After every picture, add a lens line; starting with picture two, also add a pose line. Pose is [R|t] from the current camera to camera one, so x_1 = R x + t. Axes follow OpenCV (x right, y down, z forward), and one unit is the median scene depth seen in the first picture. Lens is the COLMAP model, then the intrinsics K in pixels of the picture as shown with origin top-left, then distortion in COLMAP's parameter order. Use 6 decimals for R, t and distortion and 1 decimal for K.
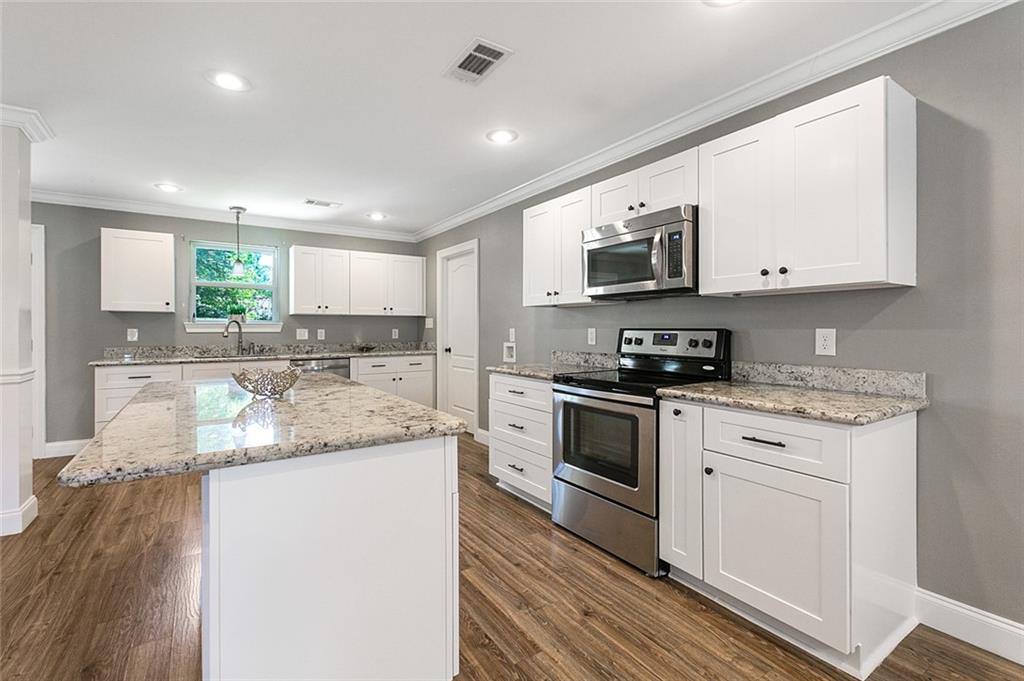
lens RADIAL K [[467.6, 0, 511.1], [0, 467.6, 326.1], [0, 0, 1]] dist [0.010244, 0.000002]
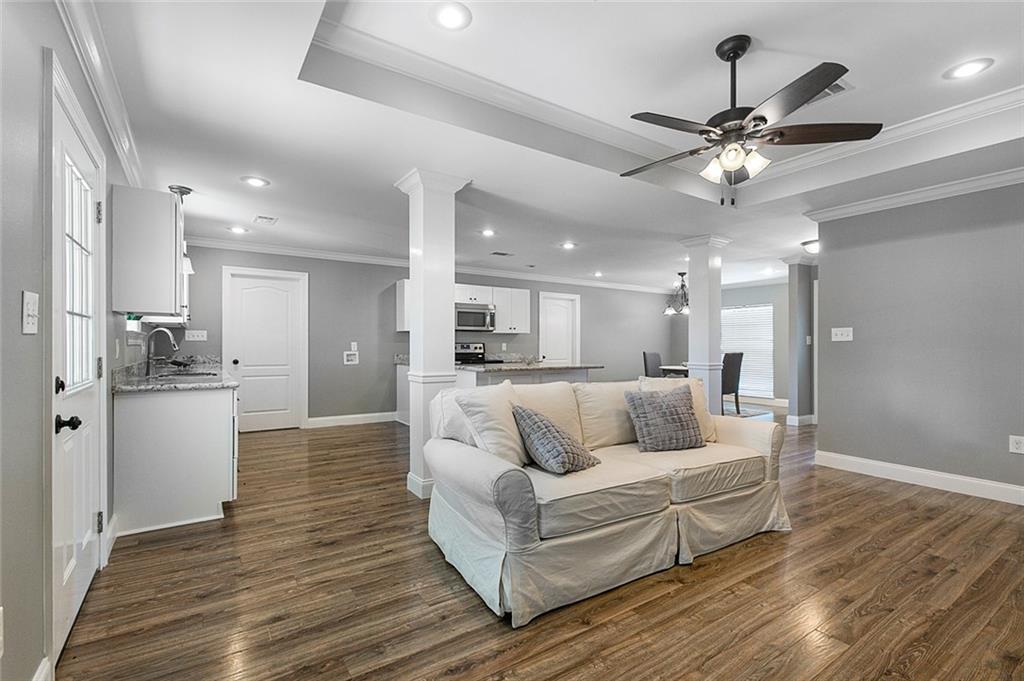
lens RADIAL K [[467.6, 0, 511.8], [0, 467.6, 343.4], [0, 0, 1]] dist [0.010244, 0.000002]
pose [[-0.013791, 0.002146, 0.999903, -3.844740], [-0.009739, 0.999950, -0.002281, 0.018060], [-0.999857, -0.009769, -0.013770, 1.217543]]
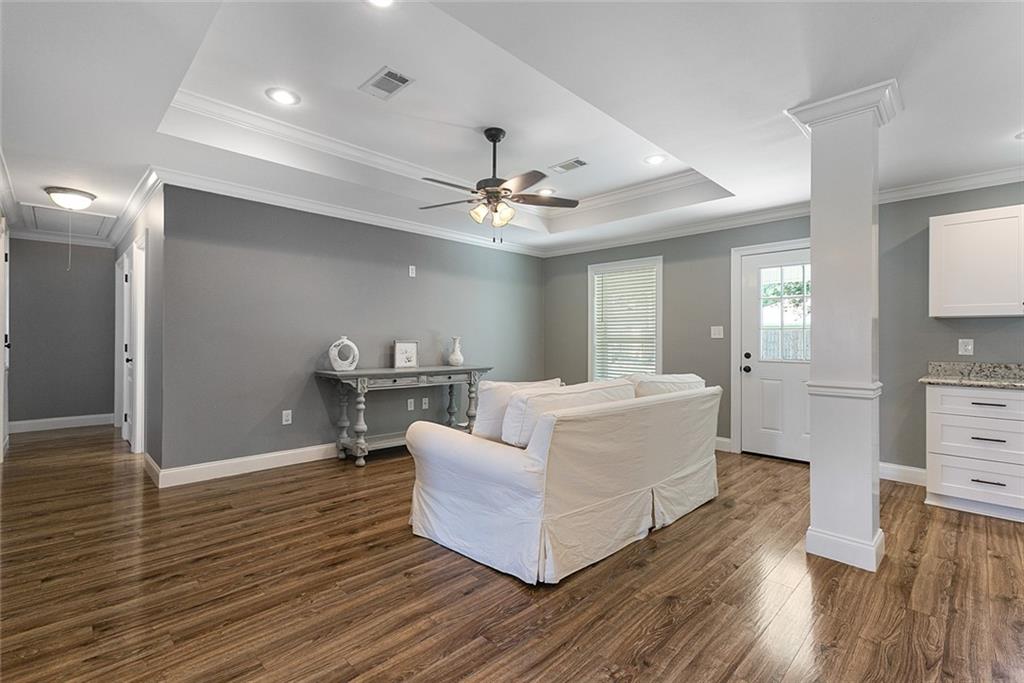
lens RADIAL K [[467.6, 0, 509.3], [0, 467.6, 339.2], [0, 0, 1]] dist [0.010244, 0.000002]
pose [[0.207740, 0.002749, -0.978180, -0.209548], [-0.003816, 0.999991, 0.001999, 0.007261], [0.978177, 0.003318, 0.207749, 0.104195]]
